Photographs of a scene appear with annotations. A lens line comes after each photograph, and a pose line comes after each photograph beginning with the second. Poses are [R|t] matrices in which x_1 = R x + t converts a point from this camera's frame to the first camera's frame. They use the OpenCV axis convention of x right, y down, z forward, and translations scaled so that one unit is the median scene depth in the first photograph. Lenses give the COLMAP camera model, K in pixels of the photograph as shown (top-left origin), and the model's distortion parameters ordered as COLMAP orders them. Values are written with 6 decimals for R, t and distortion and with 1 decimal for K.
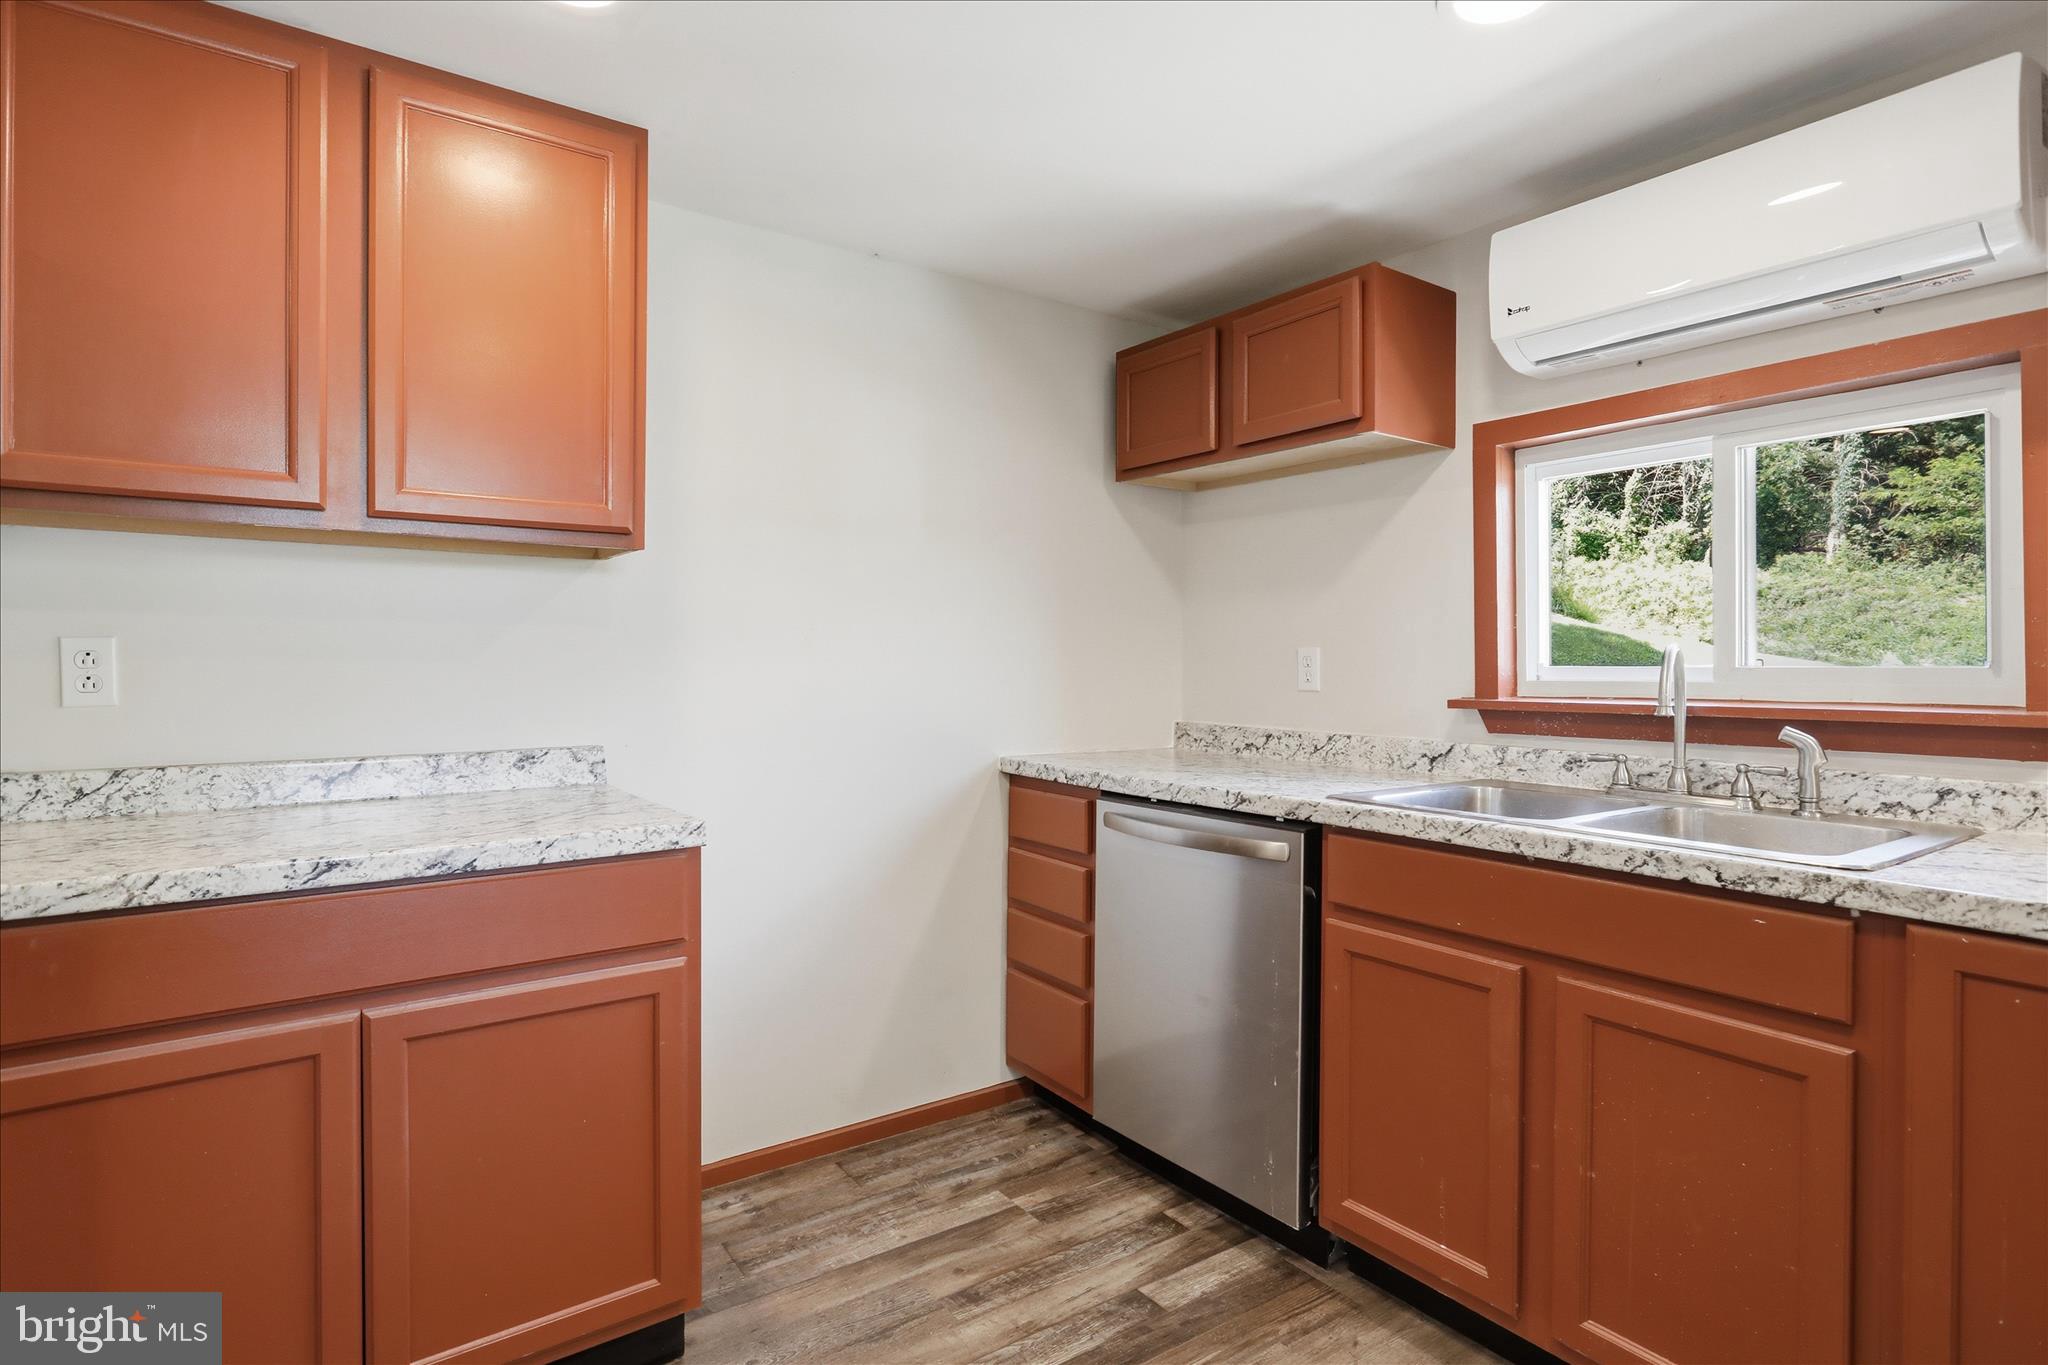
lens RADIAL K [[1059.2, 0, 1053.3], [0, 1059.2, 659.3], [0, 0, 1]] dist [0.001464, 0.001143]
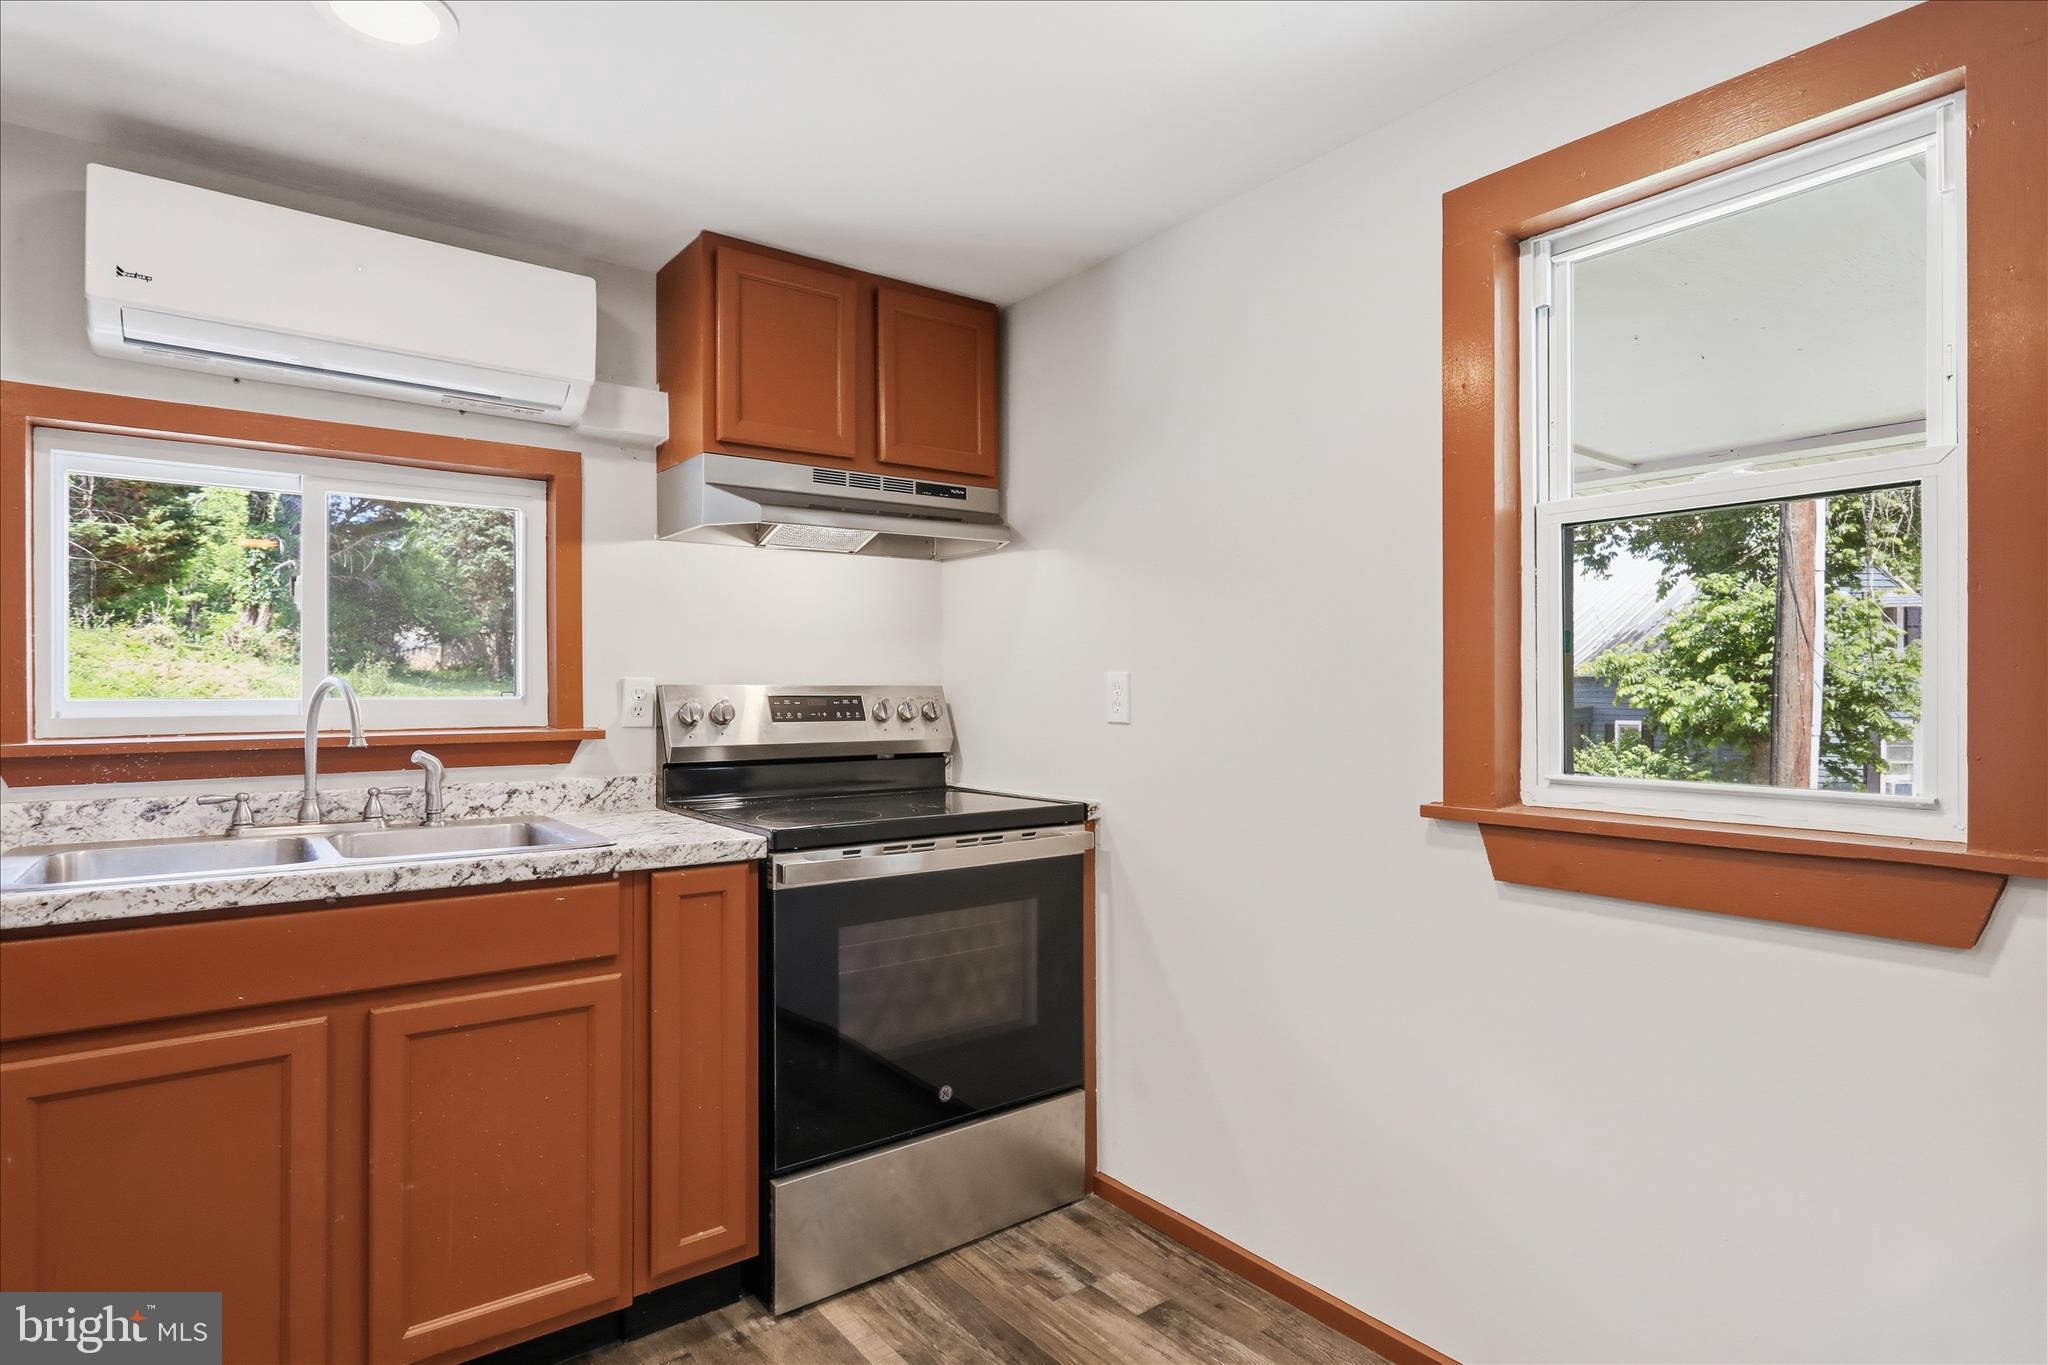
lens RADIAL K [[1059.2, 0, 1012.0], [0, 1059.2, 691.7], [0, 0, 1]] dist [0.001464, 0.001143]
pose [[-0.005339, 0.001525, 0.999985, -0.484501], [-0.001754, 0.999997, -0.001535, -0.000193], [-0.999984, -0.001762, -0.005337, 0.372876]]
